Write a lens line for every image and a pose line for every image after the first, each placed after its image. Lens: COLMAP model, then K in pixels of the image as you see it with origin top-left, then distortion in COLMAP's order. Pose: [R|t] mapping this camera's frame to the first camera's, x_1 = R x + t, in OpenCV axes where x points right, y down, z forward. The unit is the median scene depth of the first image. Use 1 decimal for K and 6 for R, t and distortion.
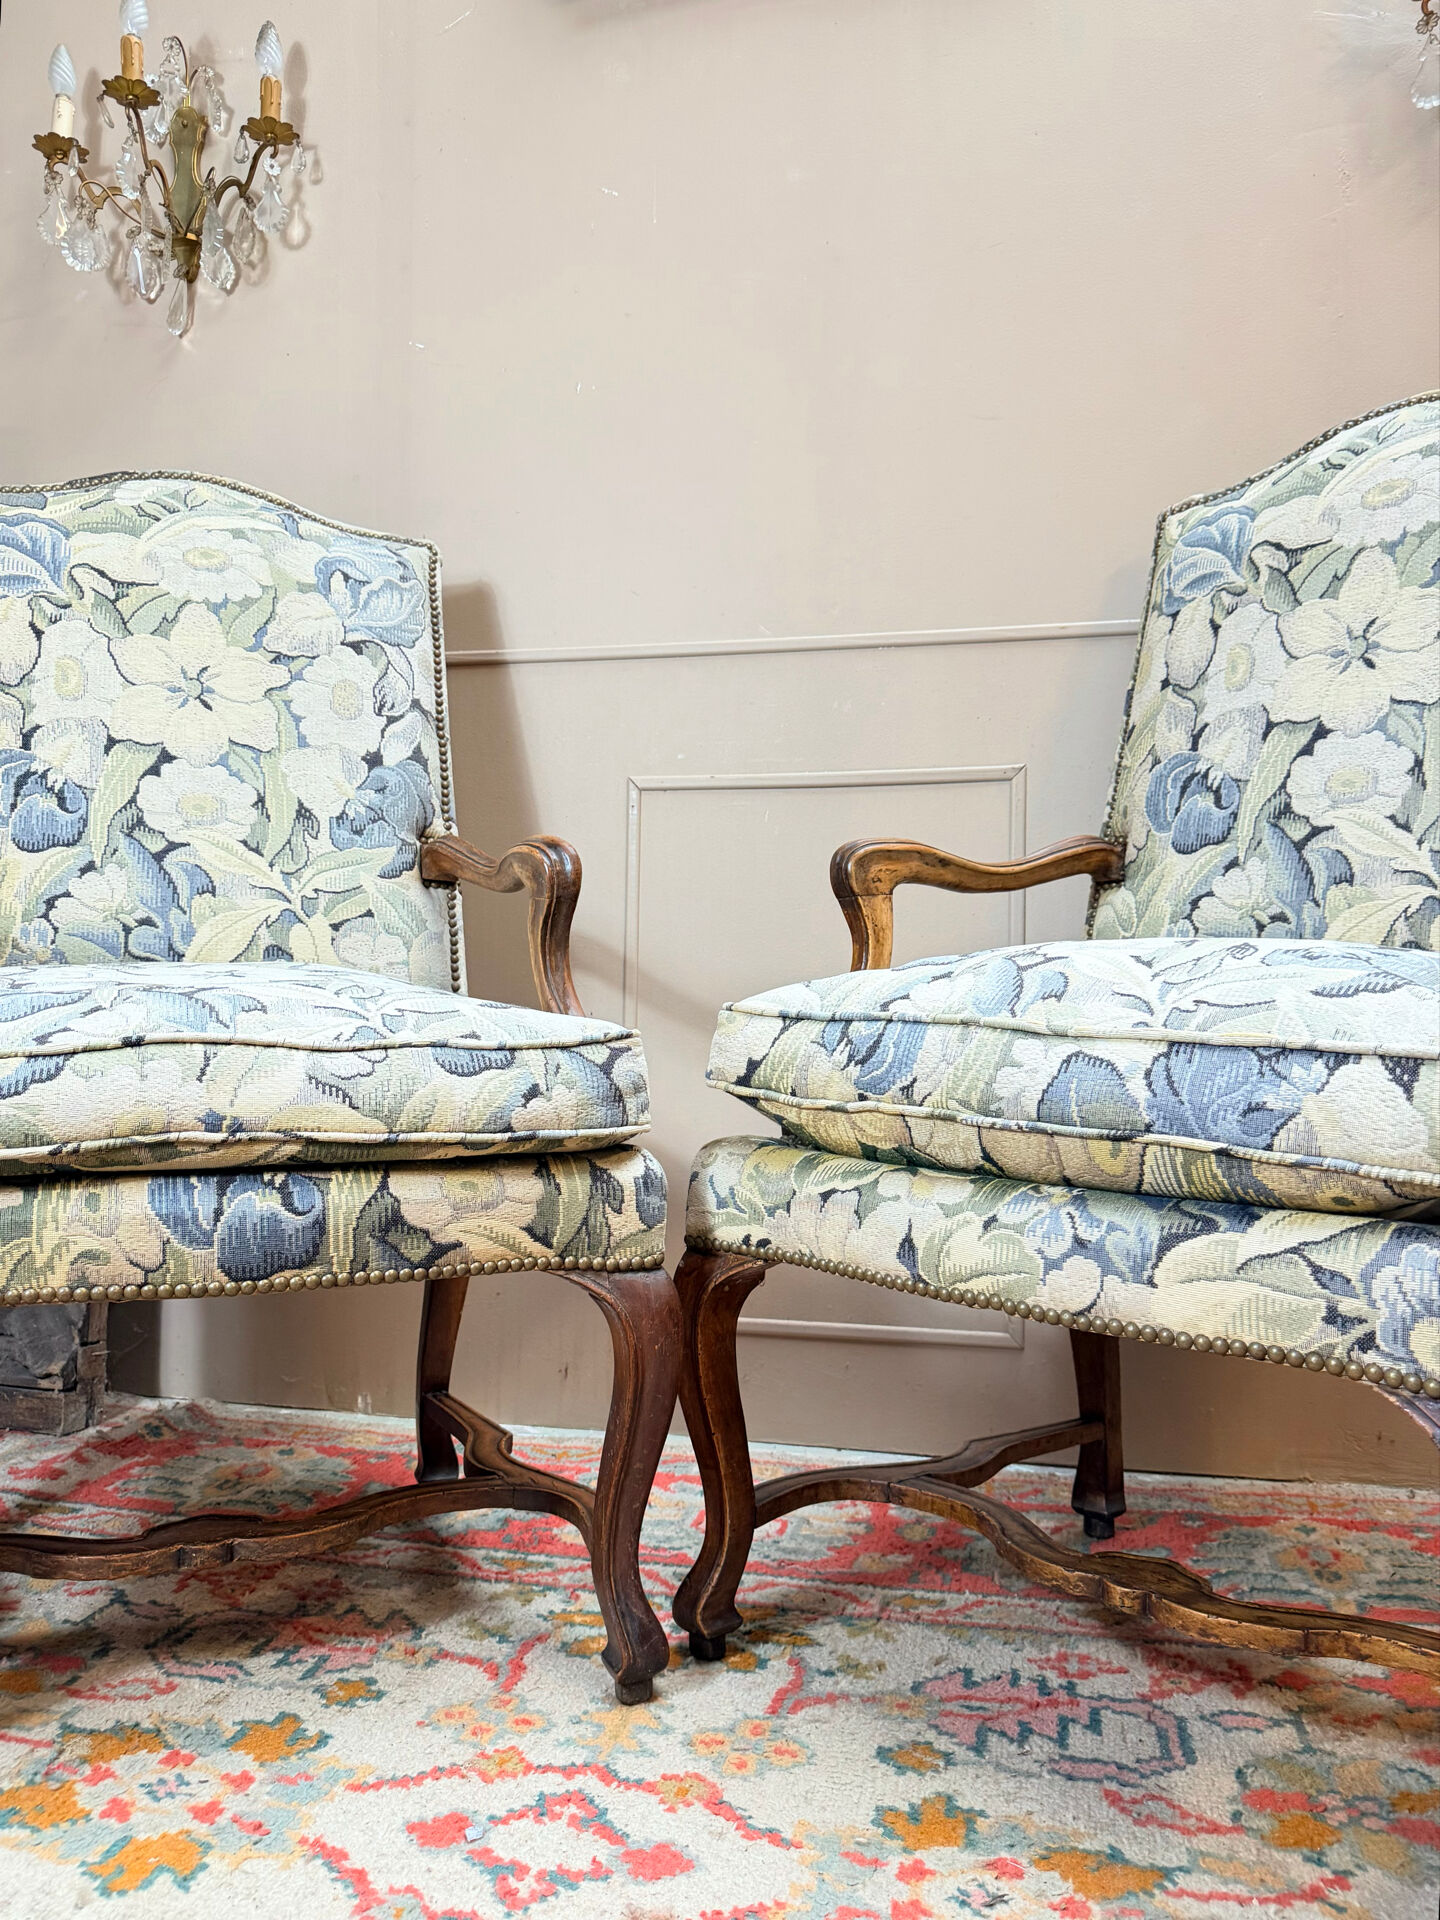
lens RADIAL K [[1393.8, 0, 715.3], [0, 1393.8, 971.0], [0, 0, 1]] dist [0.146870, -0.330722]
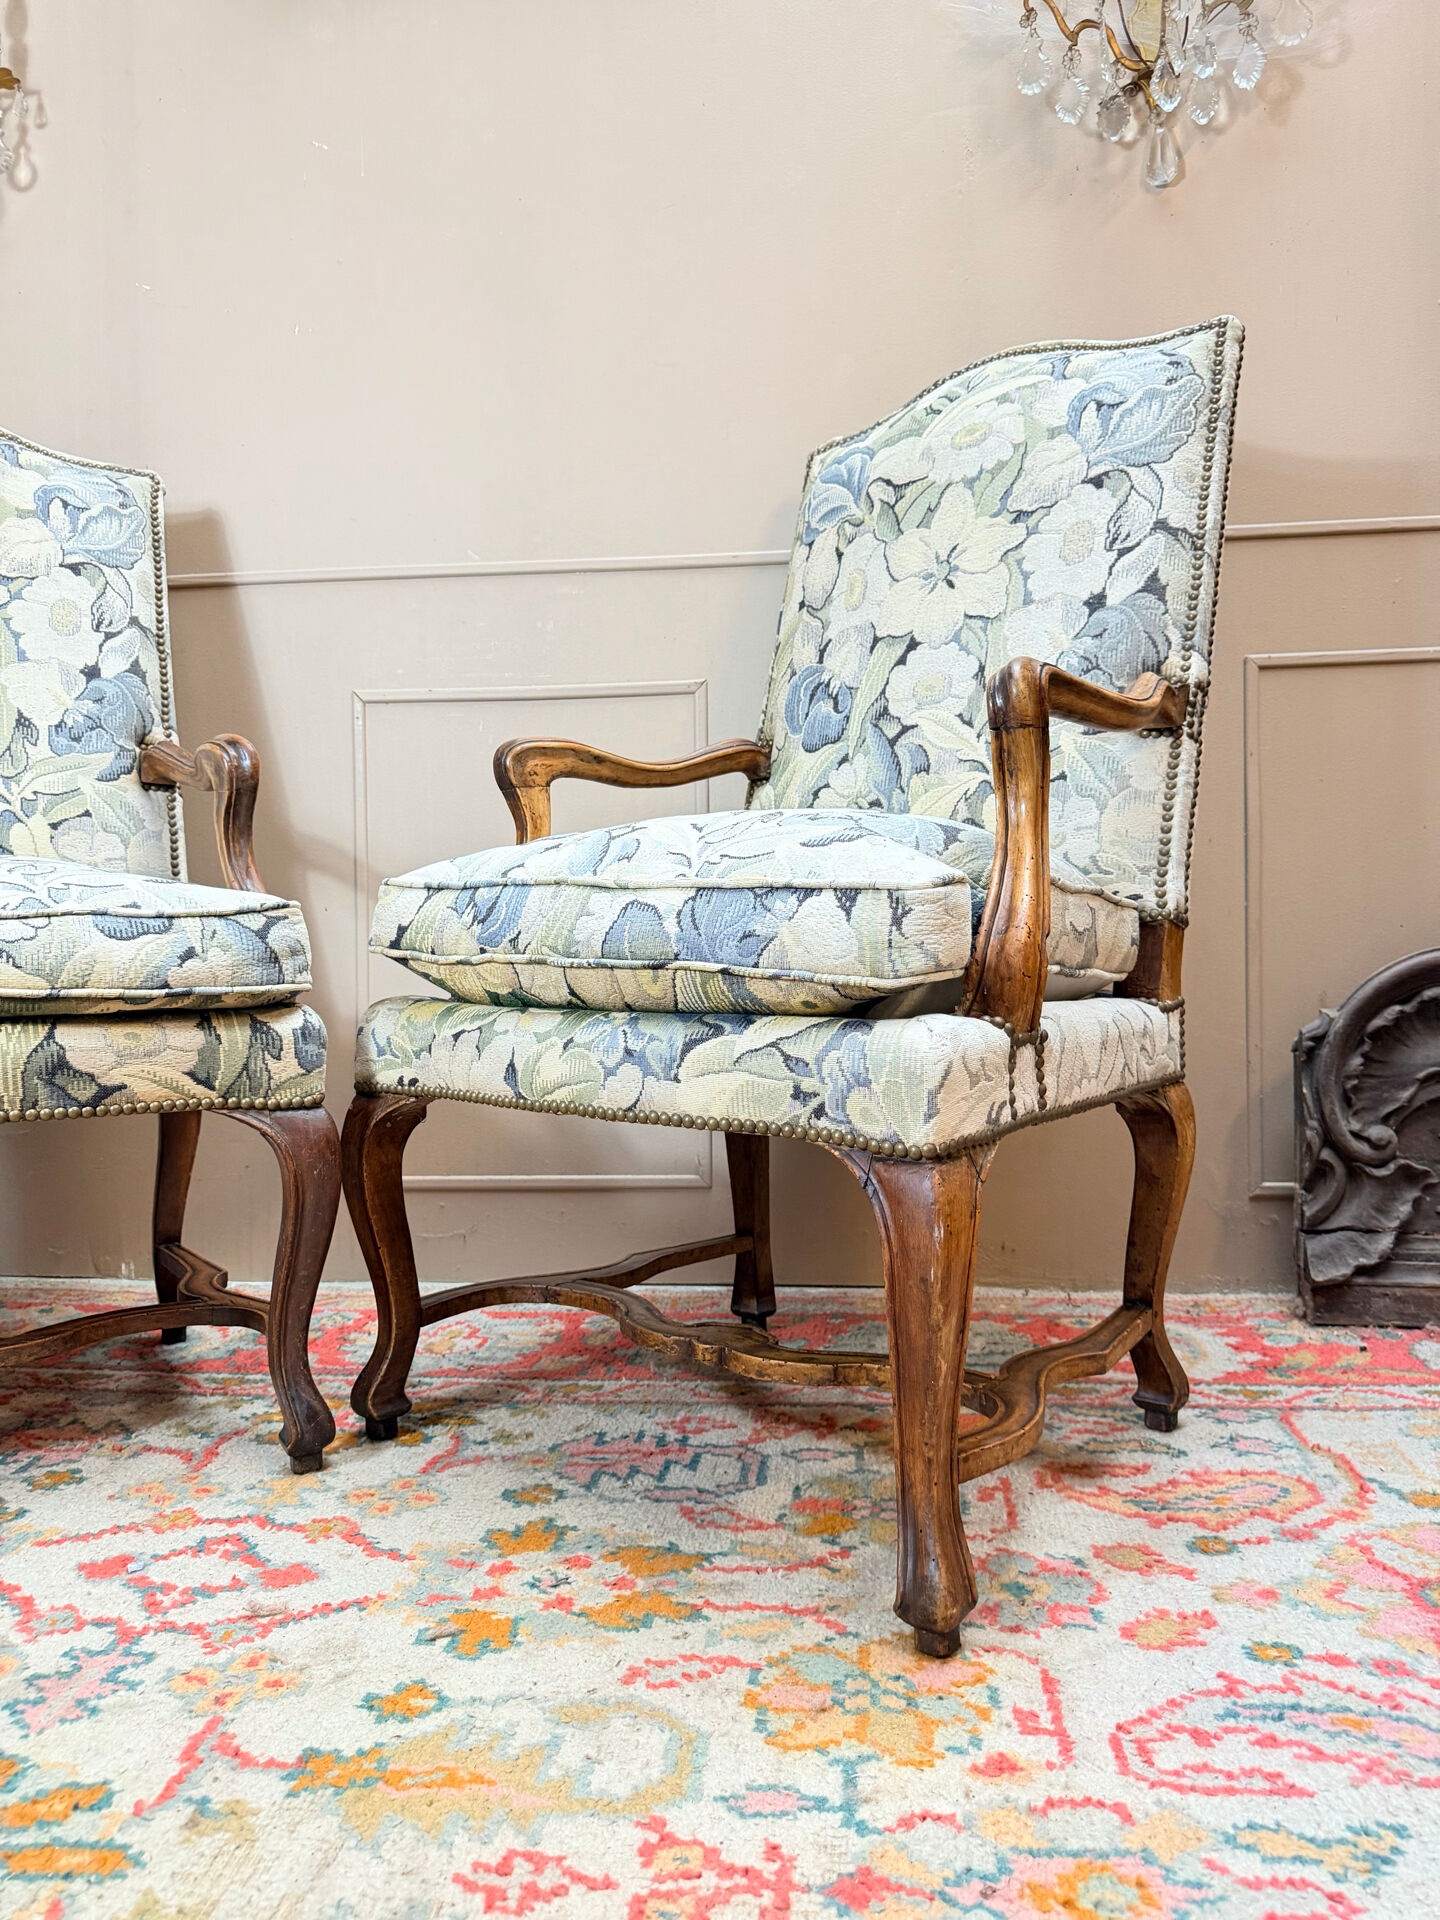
lens RADIAL K [[1328.9, 0, 711.8], [0, 1328.9, 962.4], [0, 0, 1]] dist [0.162802, -0.377090]
pose [[0.994502, -0.025727, 0.101506, 0.161748], [0.021178, 0.998734, 0.045633, 0.046988], [-0.102552, -0.043233, 0.993788, -0.120358]]
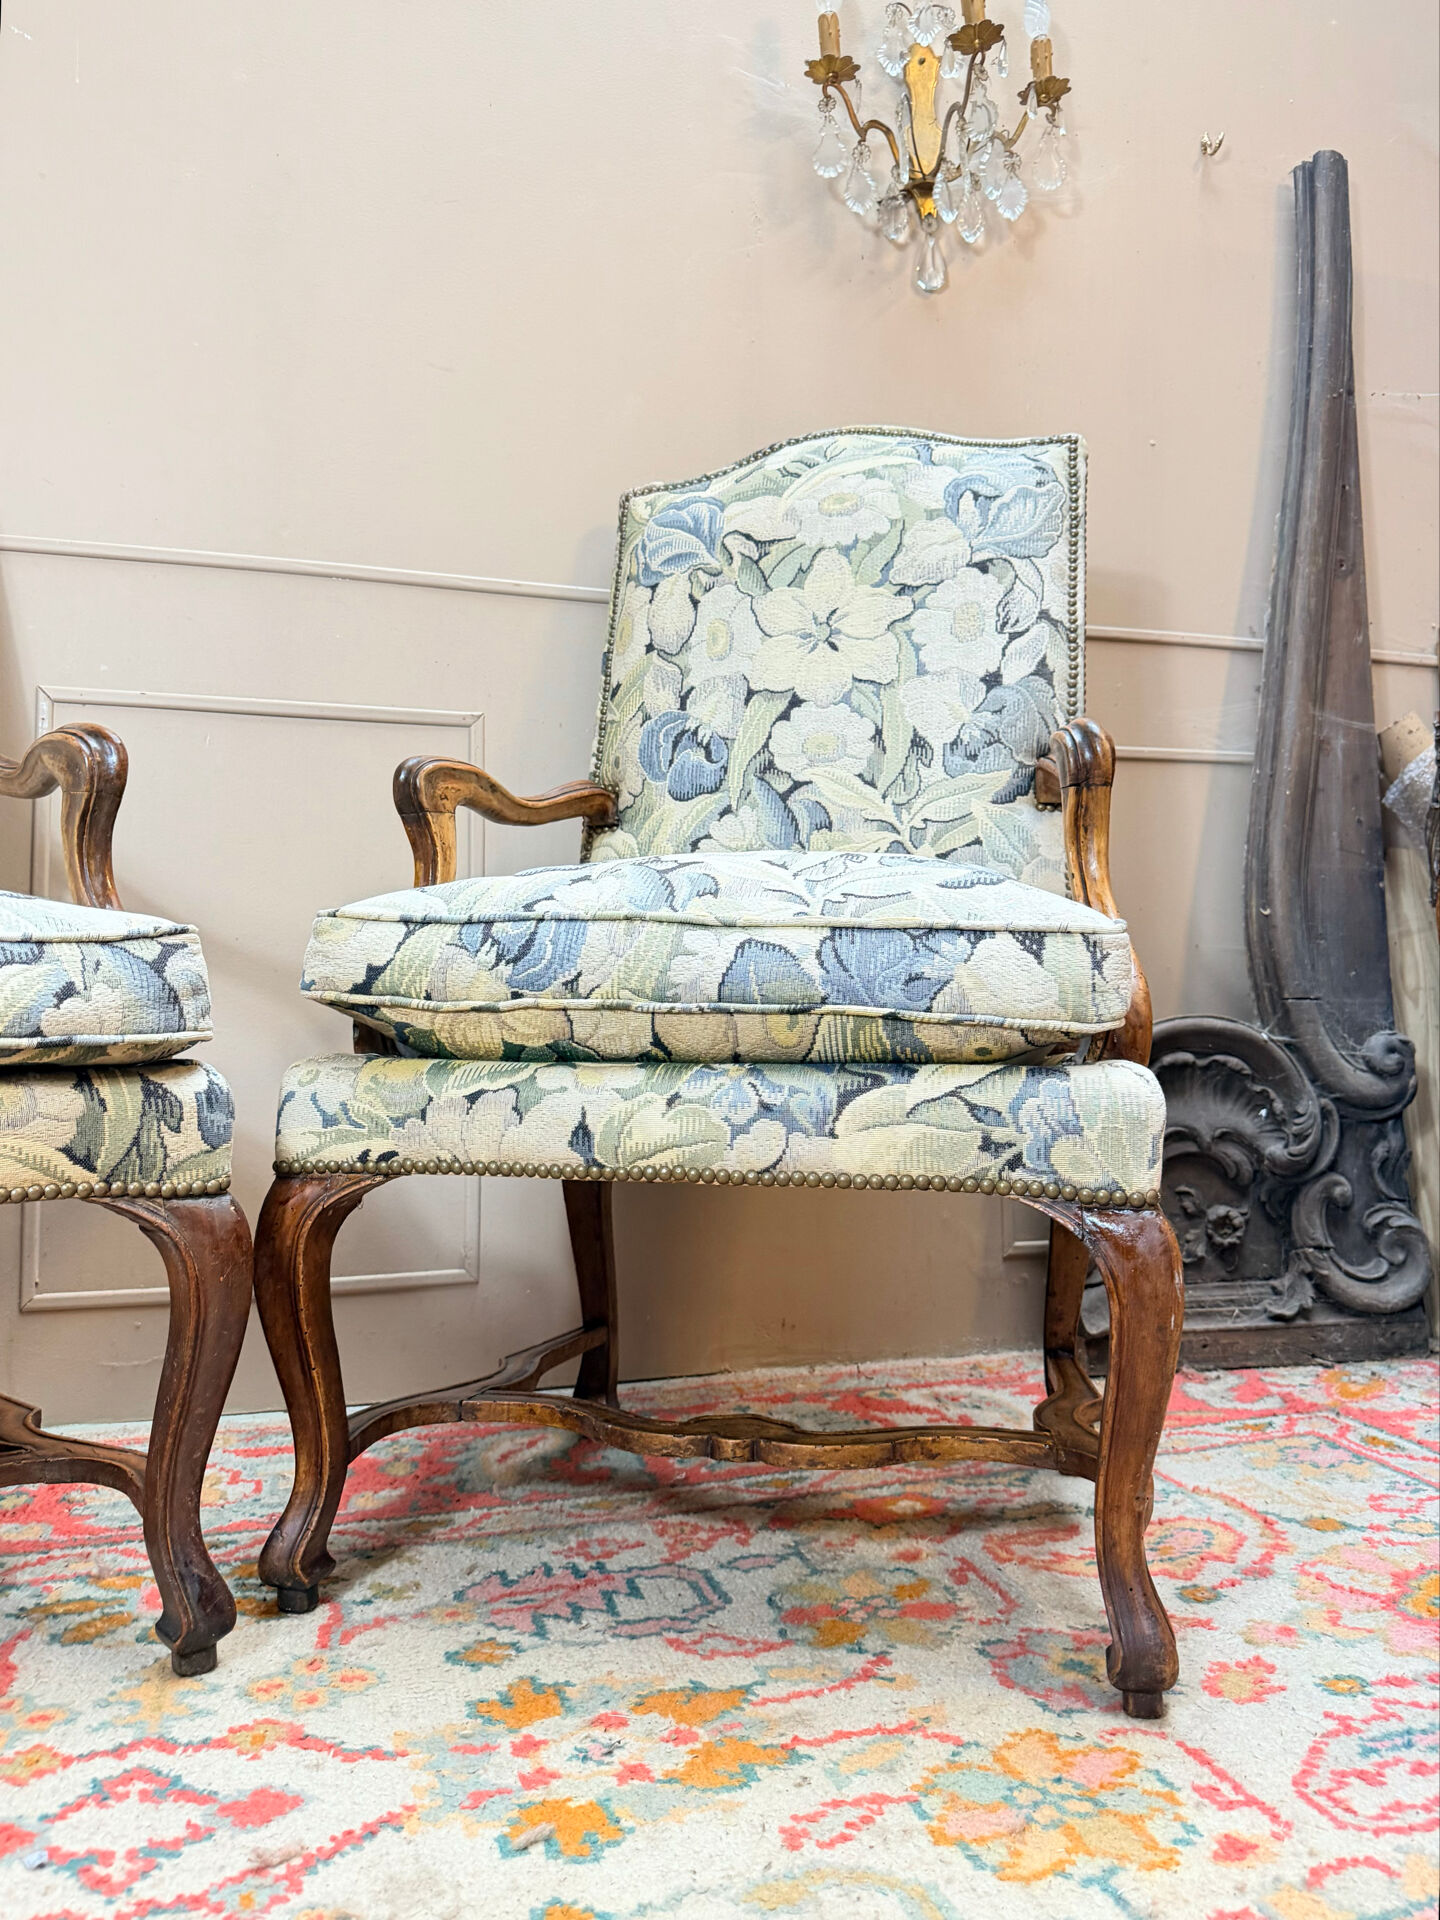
lens RADIAL K [[1373.6, 0, 712.9], [0, 1373.6, 965.4], [0, 0, 1]] dist [0.171441, -0.343536]
pose [[0.852324, 0.007620, 0.522958, -0.257117], [-0.002329, 0.999939, -0.010774, 0.070213], [-0.523009, 0.007965, 0.852290, 0.076240]]
